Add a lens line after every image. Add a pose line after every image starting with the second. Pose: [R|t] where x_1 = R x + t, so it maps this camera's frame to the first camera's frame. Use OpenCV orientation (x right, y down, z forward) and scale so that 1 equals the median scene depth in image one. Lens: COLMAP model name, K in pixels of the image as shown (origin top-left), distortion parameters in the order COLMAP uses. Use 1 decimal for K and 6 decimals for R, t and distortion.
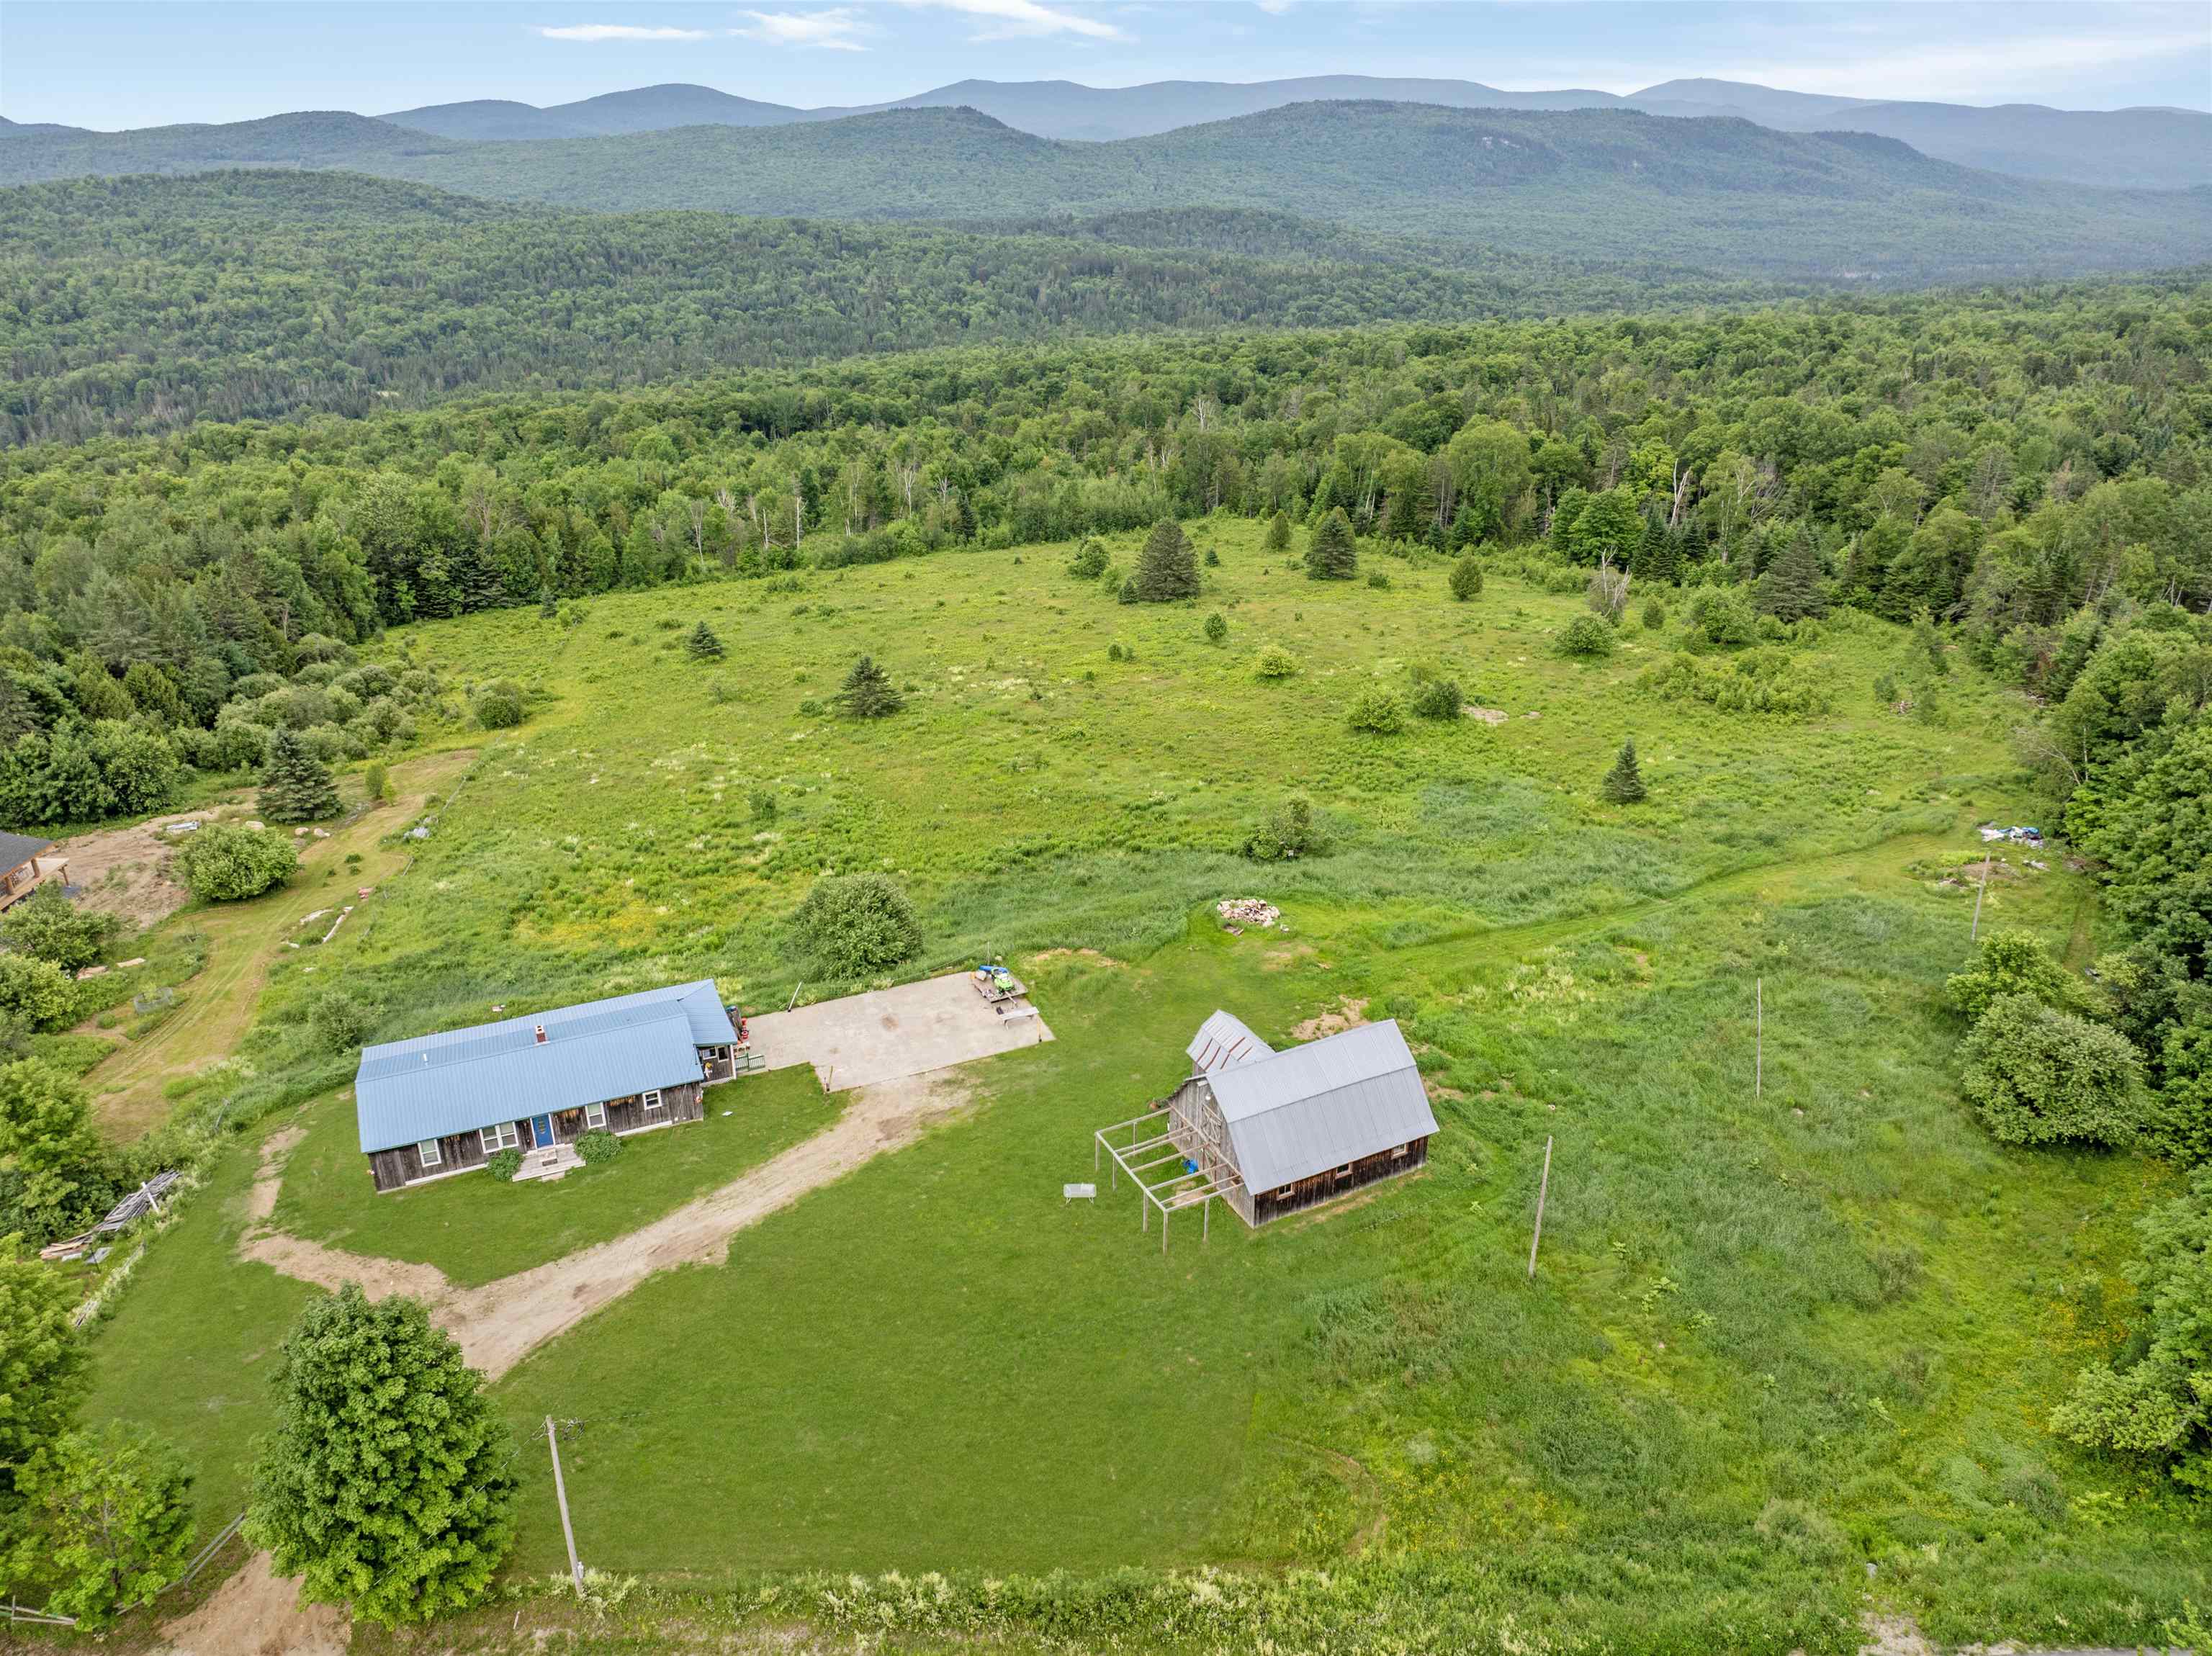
lens RADIAL K [[1549.1, 0, 1109.9], [0, 1549.1, 822.2], [0, 0, 1]] dist [-0.040498, 0.003723]
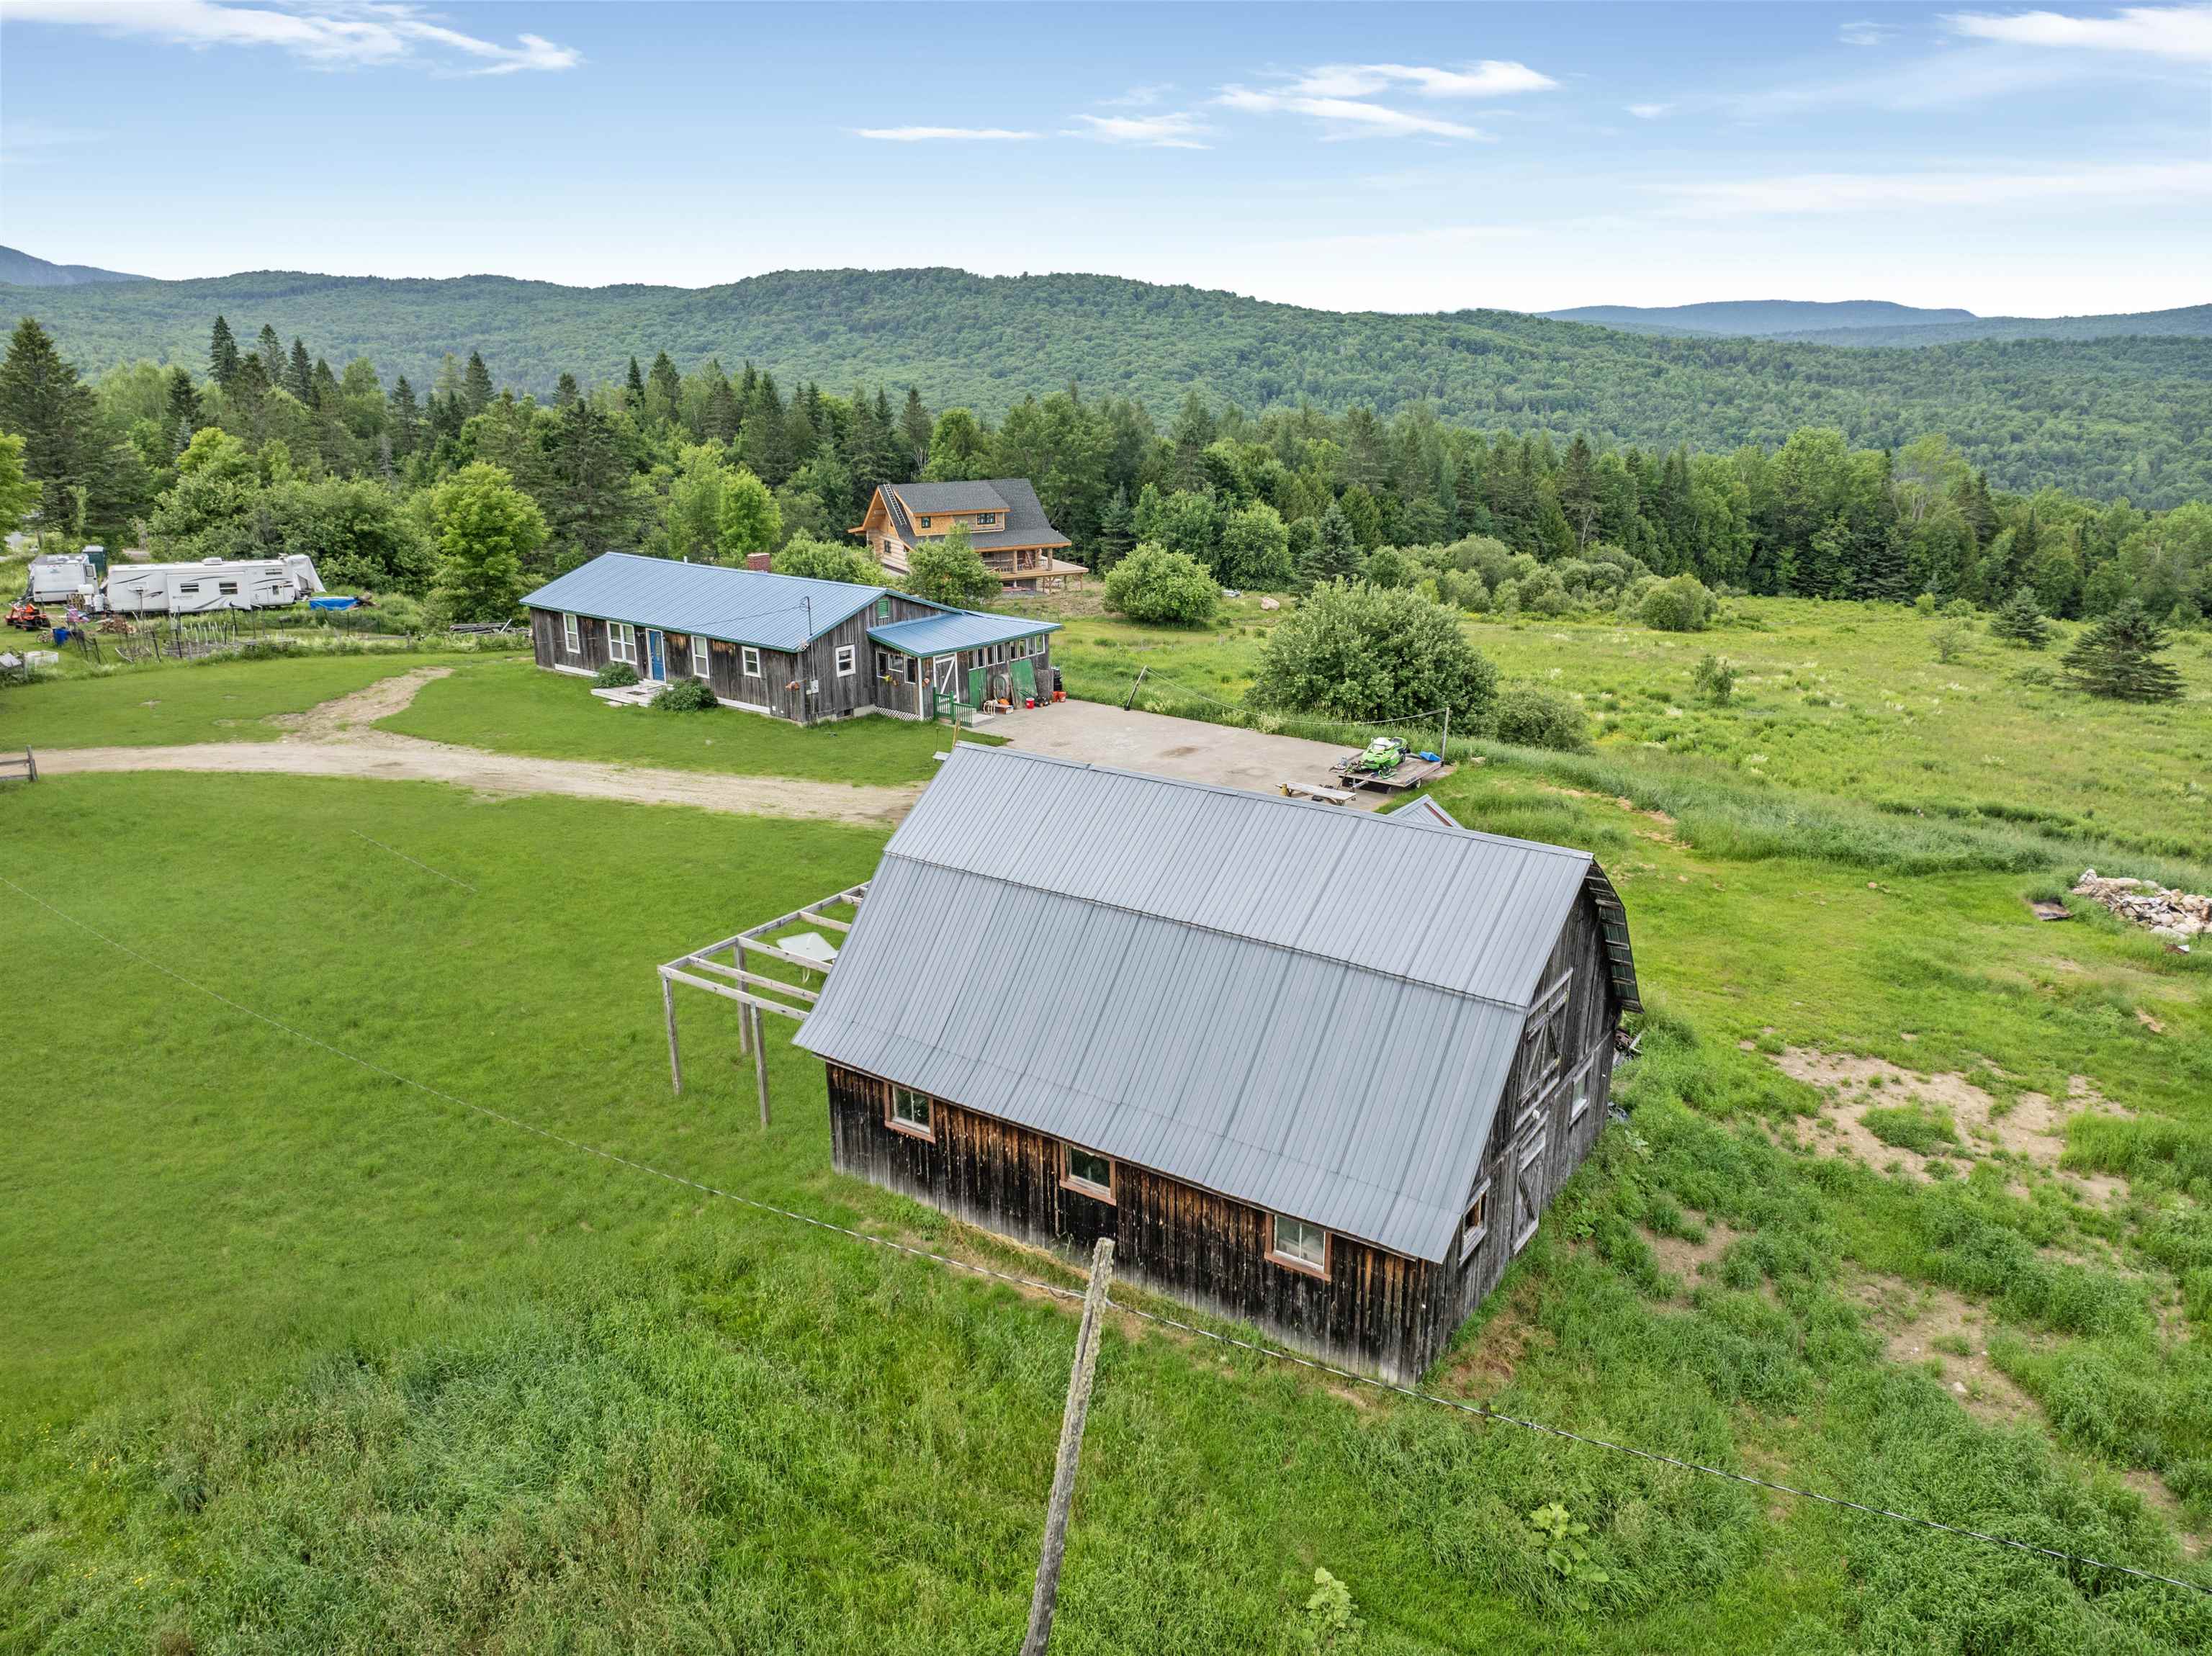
lens RADIAL K [[1549.1, 0, 1112.5], [0, 1549.1, 814.4], [0, 0, 1]] dist [-0.040498, 0.003723]
pose [[0.470467, 0.257537, -0.844000, 0.124574], [-0.356408, 0.930434, 0.085241, 0.043664], [0.807239, 0.260706, 0.529527, 0.268599]]
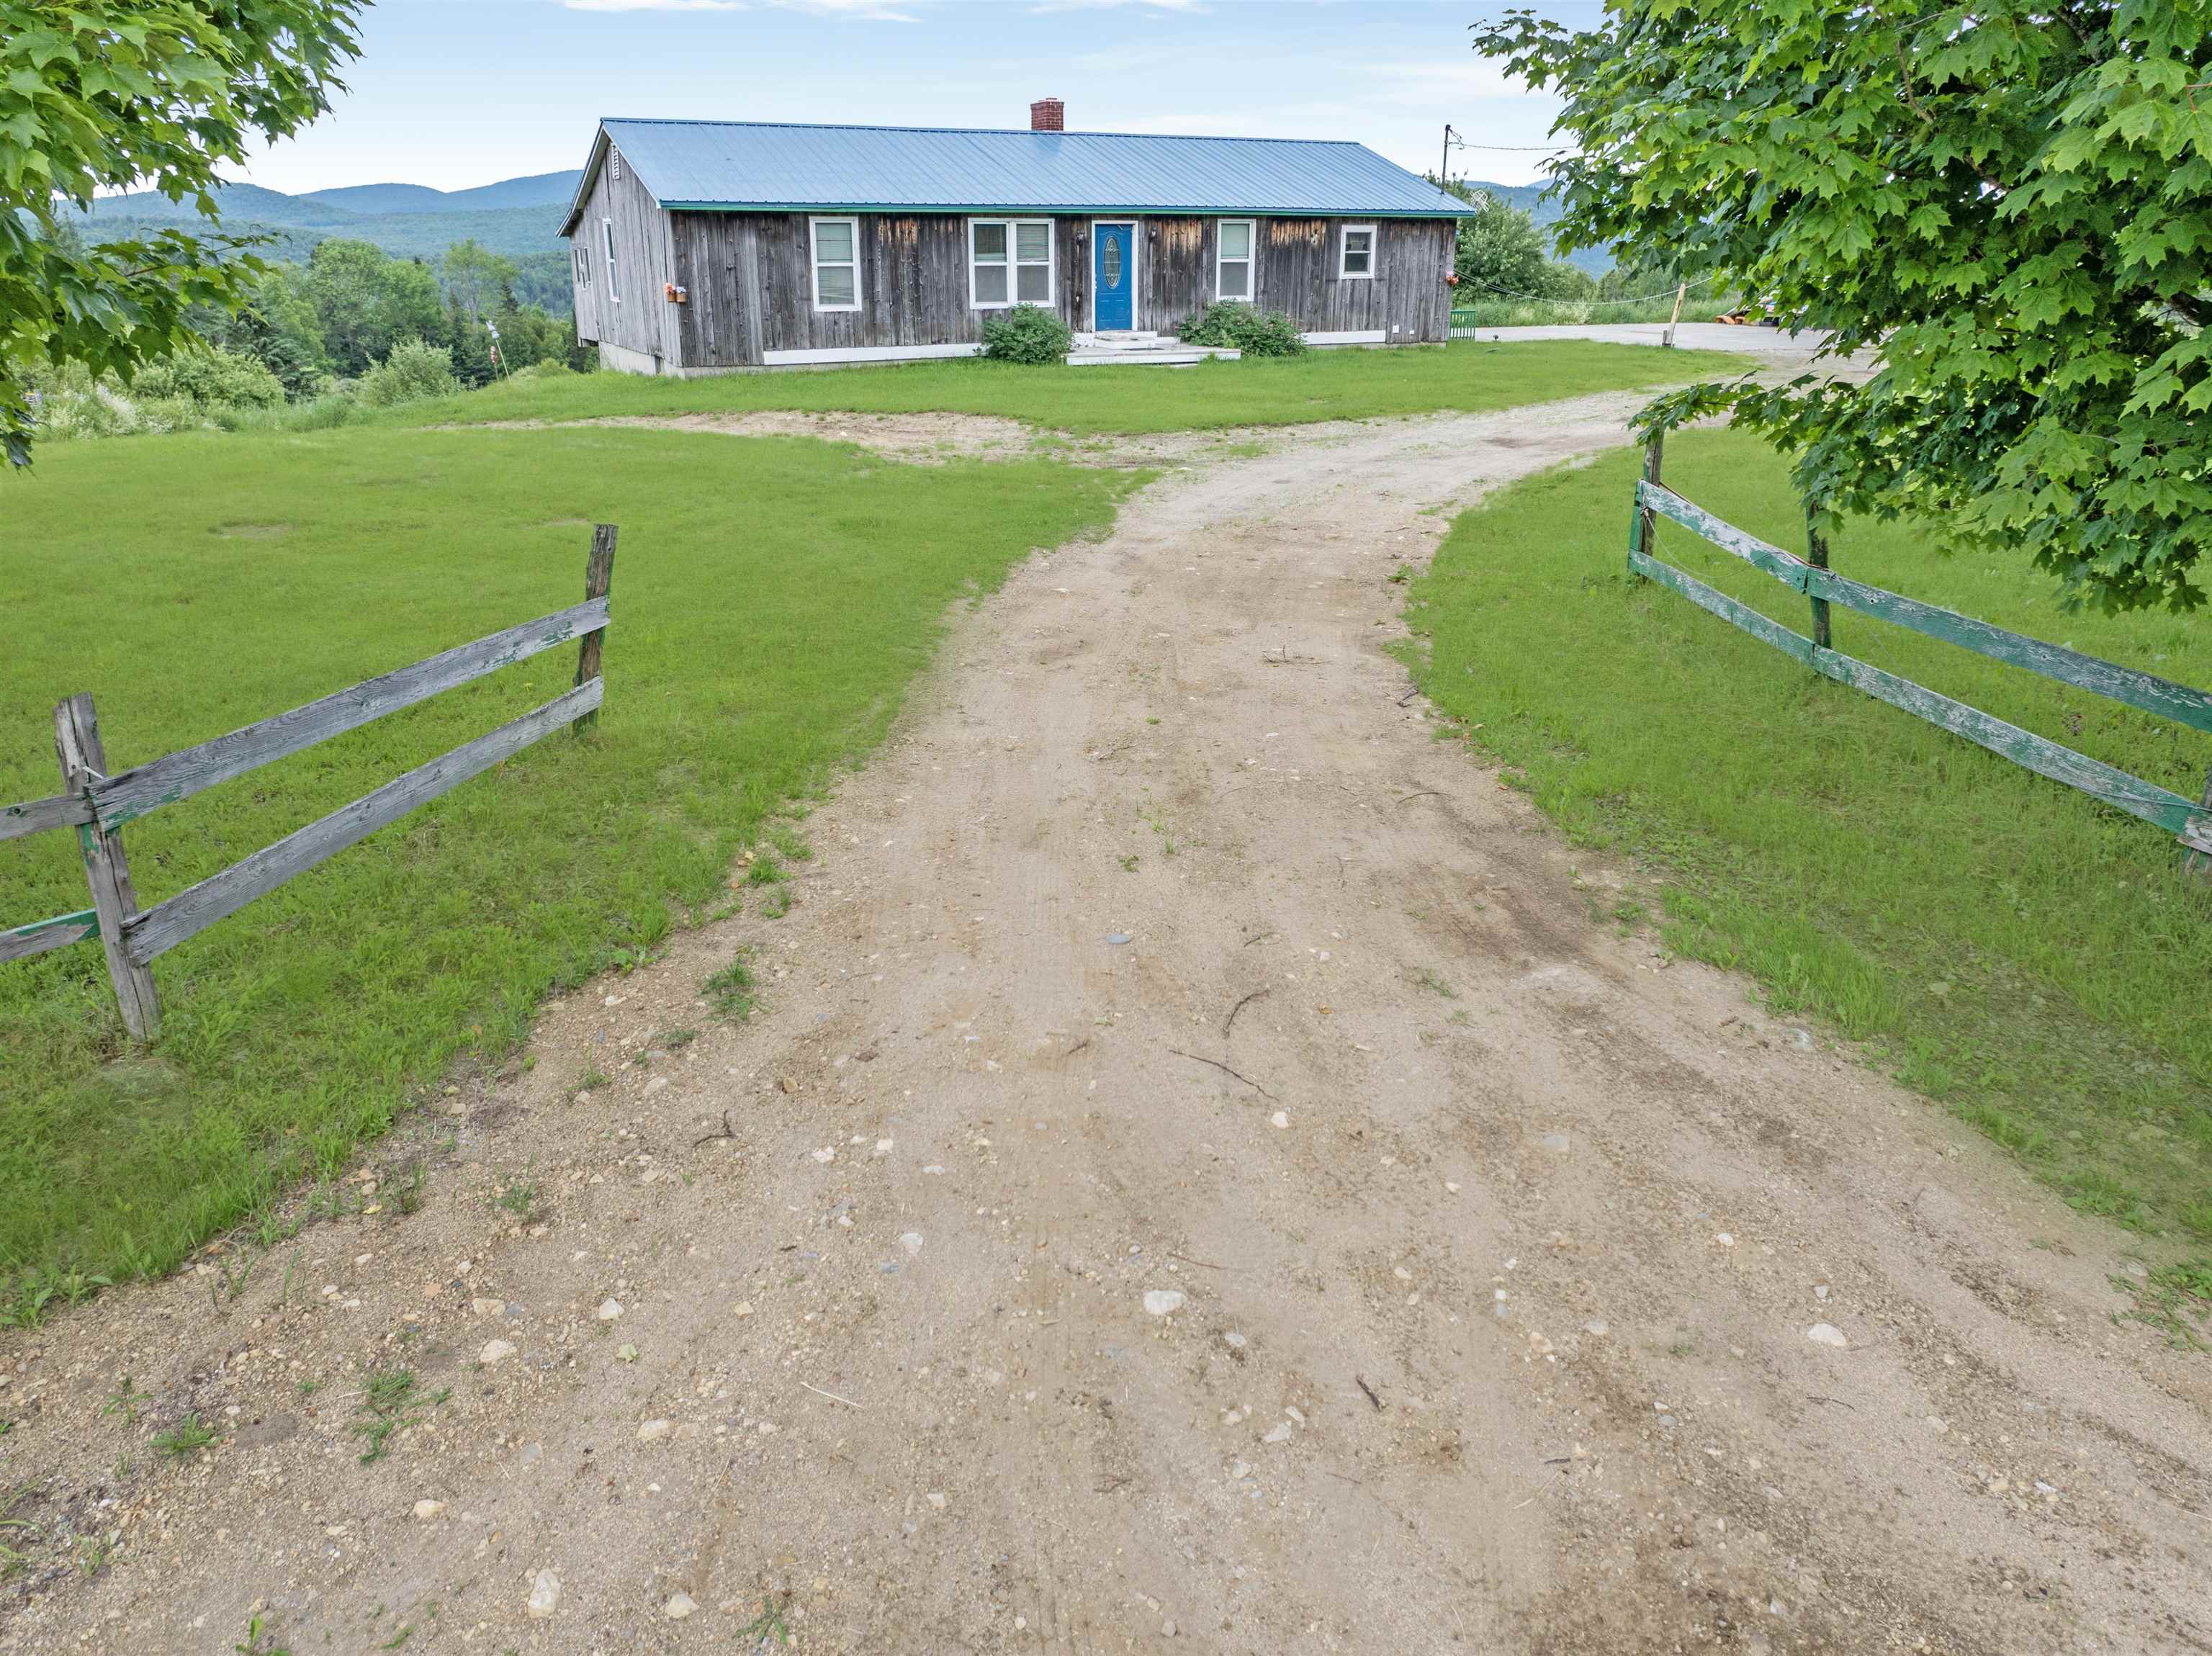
lens RADIAL K [[1549.1, 0, 1111.1], [0, 1549.1, 824.8], [0, 0, 1]] dist [-0.040498, 0.003723]
pose [[0.998202, -0.017358, 0.057378, -0.130905], [0.020310, 0.998479, -0.051259, 0.116845], [-0.056401, 0.052332, 0.997036, 0.213106]]
